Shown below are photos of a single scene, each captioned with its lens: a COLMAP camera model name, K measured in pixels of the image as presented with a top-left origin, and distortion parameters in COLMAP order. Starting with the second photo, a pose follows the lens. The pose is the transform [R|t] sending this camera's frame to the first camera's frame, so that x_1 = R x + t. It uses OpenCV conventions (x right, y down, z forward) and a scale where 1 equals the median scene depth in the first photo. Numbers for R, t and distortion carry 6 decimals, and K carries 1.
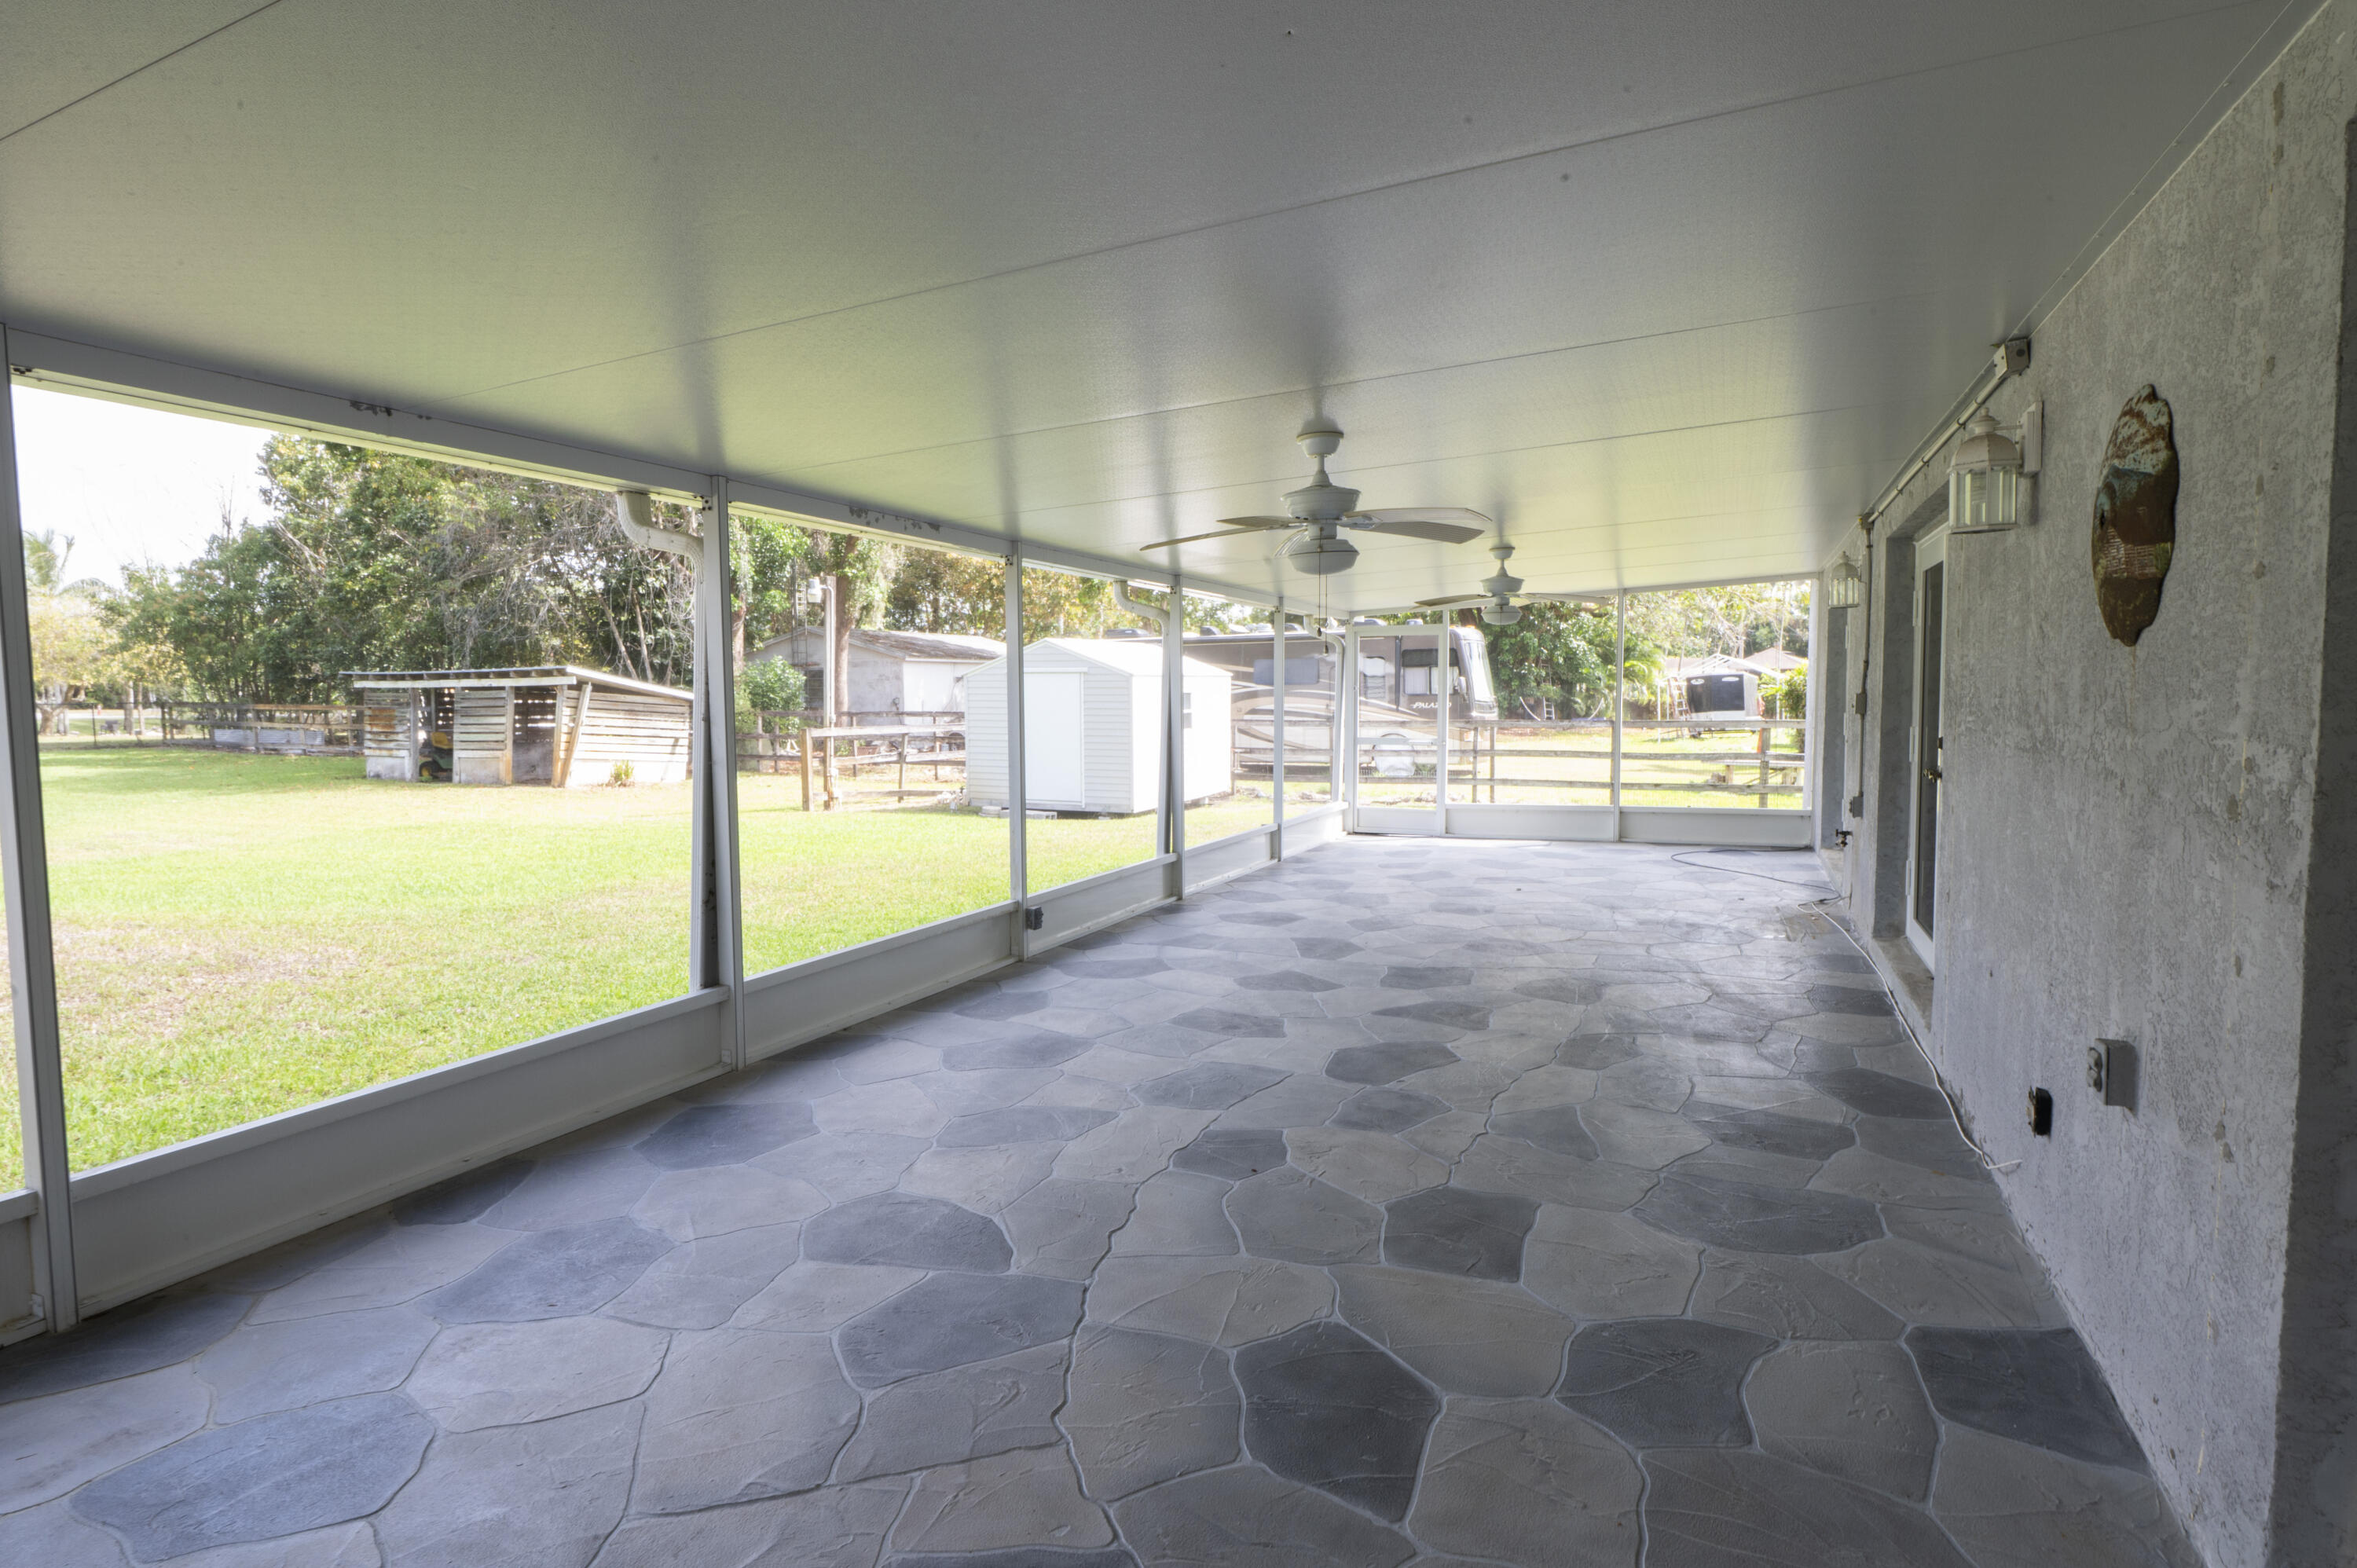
lens RADIAL K [[1192.7, 0, 1185.2], [0, 1192.7, 785.4], [0, 0, 1]] dist [0.000281, -0.000044]
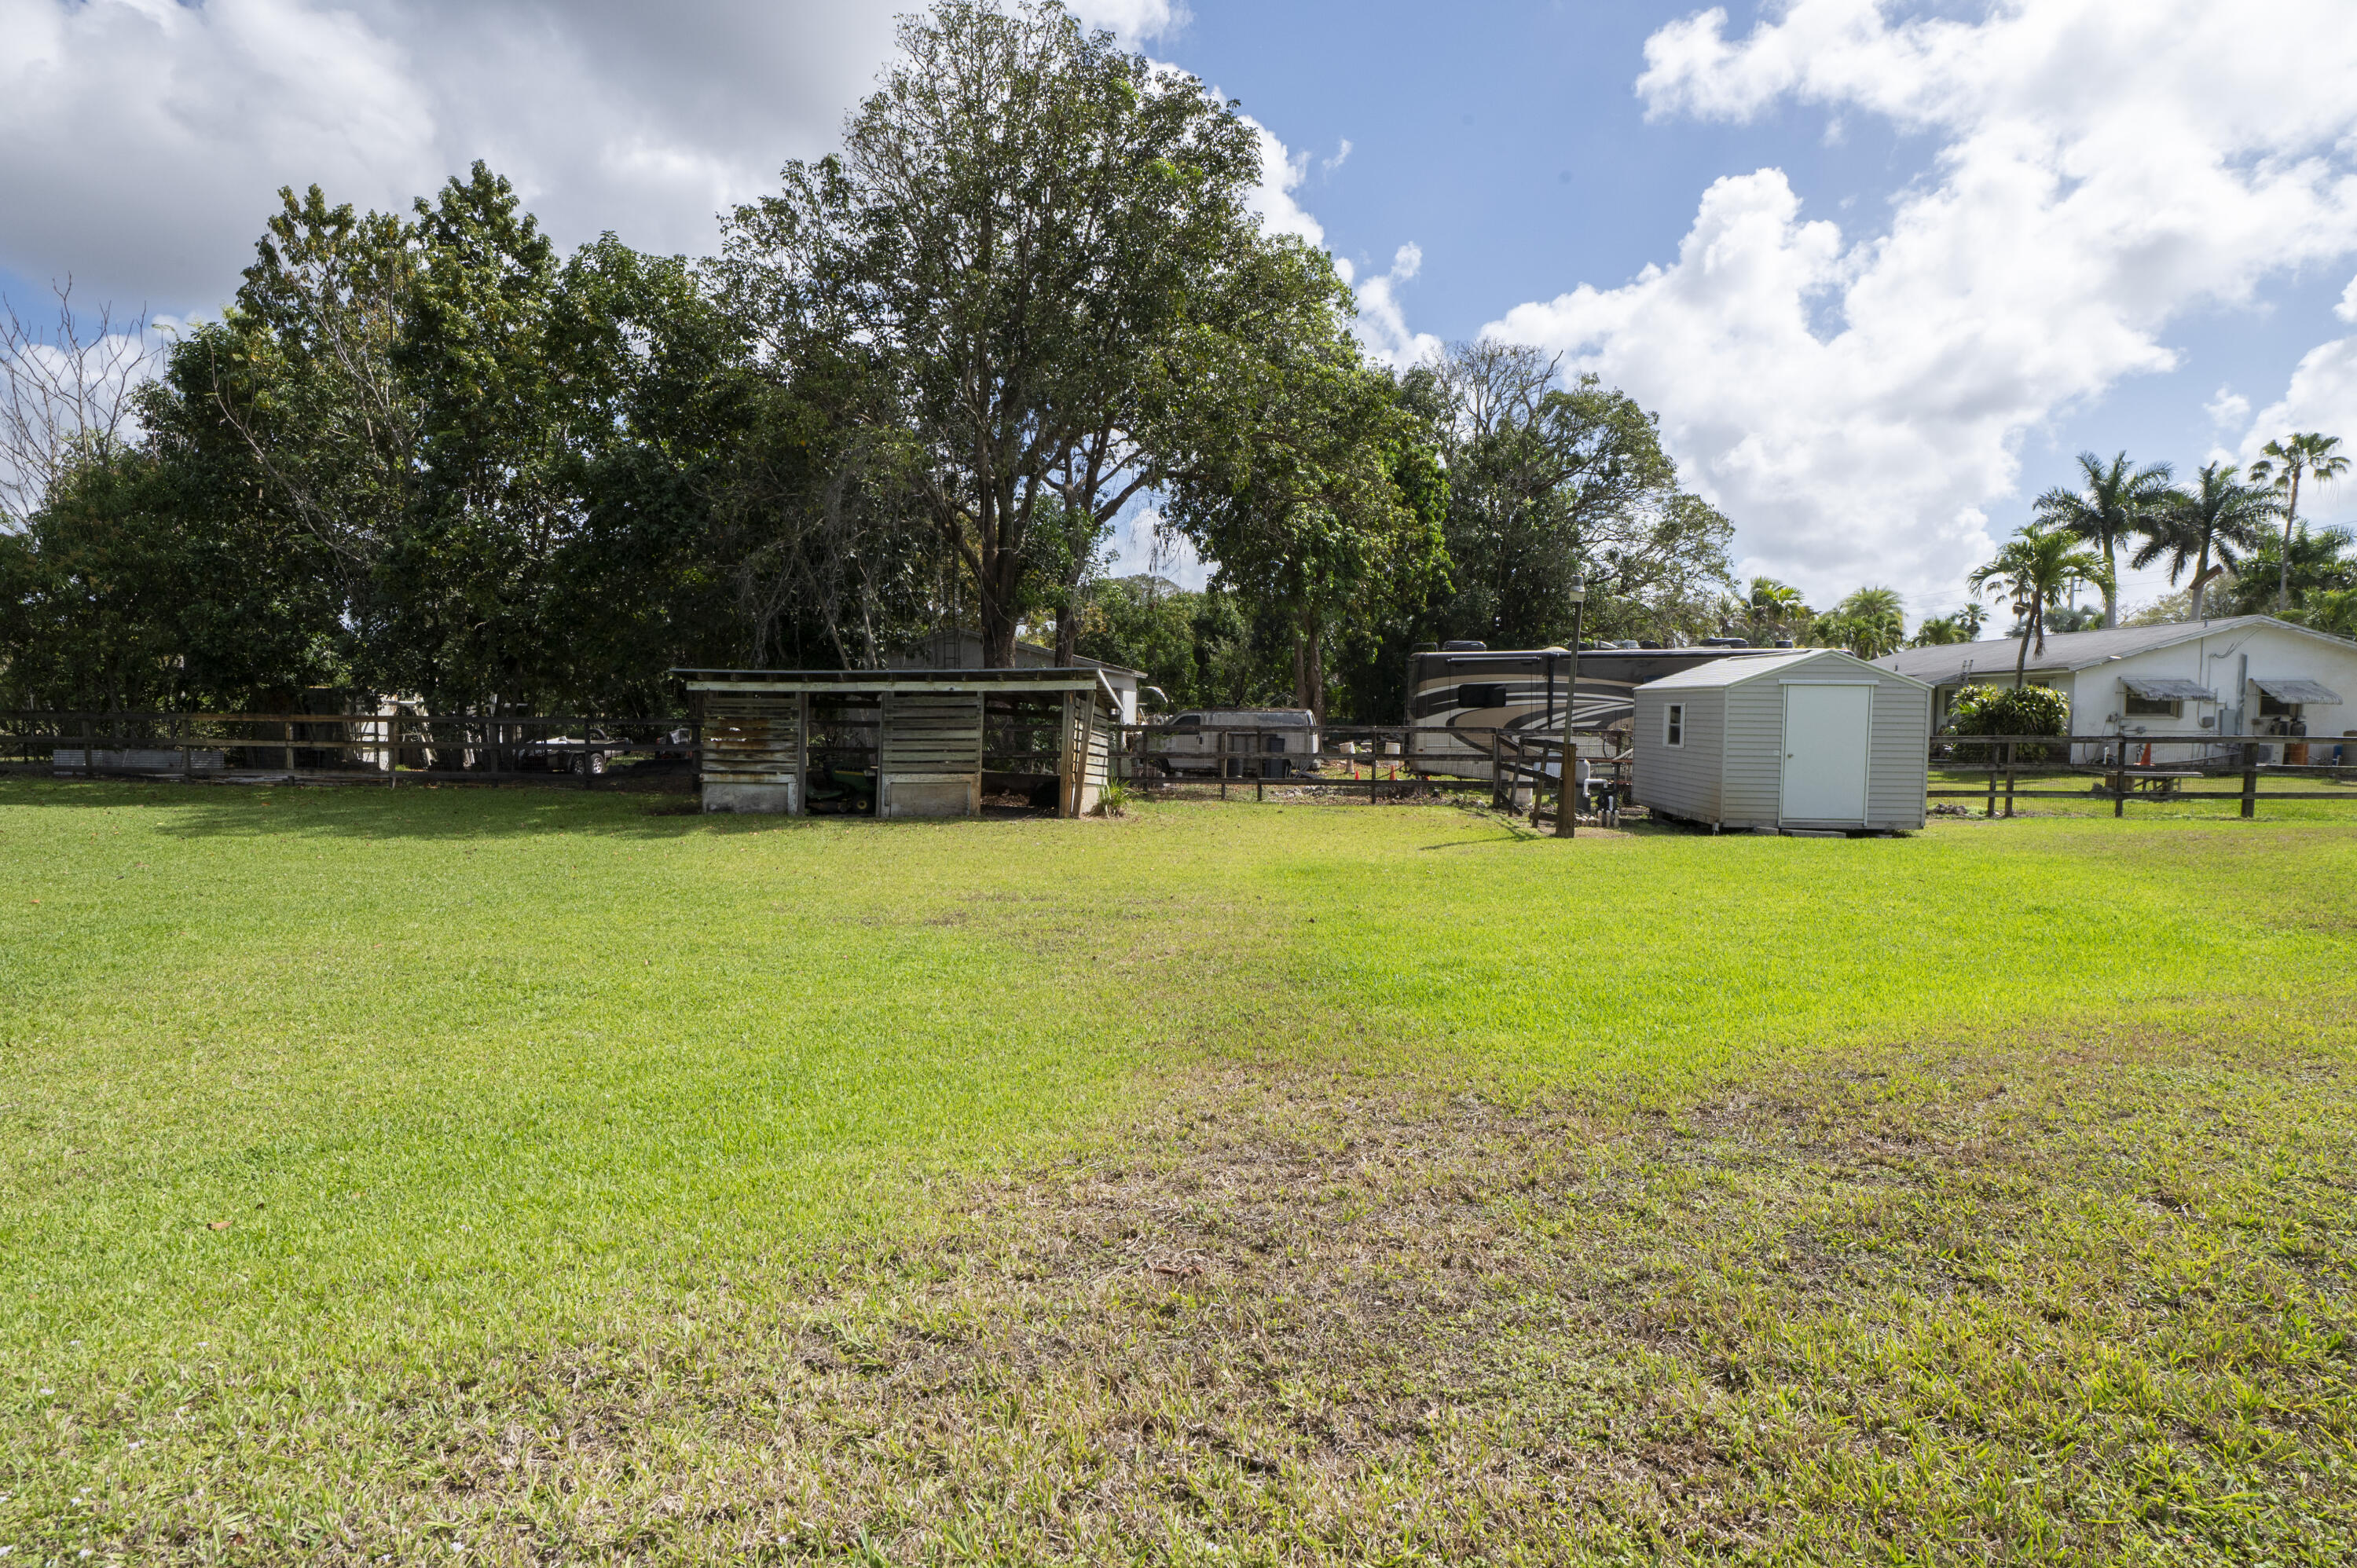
lens RADIAL K [[1192.7, 0, 1196.0], [0, 1192.7, 769.1], [0, 0, 1]] dist [0.000281, -0.000044]
pose [[0.937461, -0.007669, 0.348007, -0.688937], [0.019227, 0.999372, -0.029770, -0.005777], [-0.347560, 0.034599, 0.937019, 0.212231]]
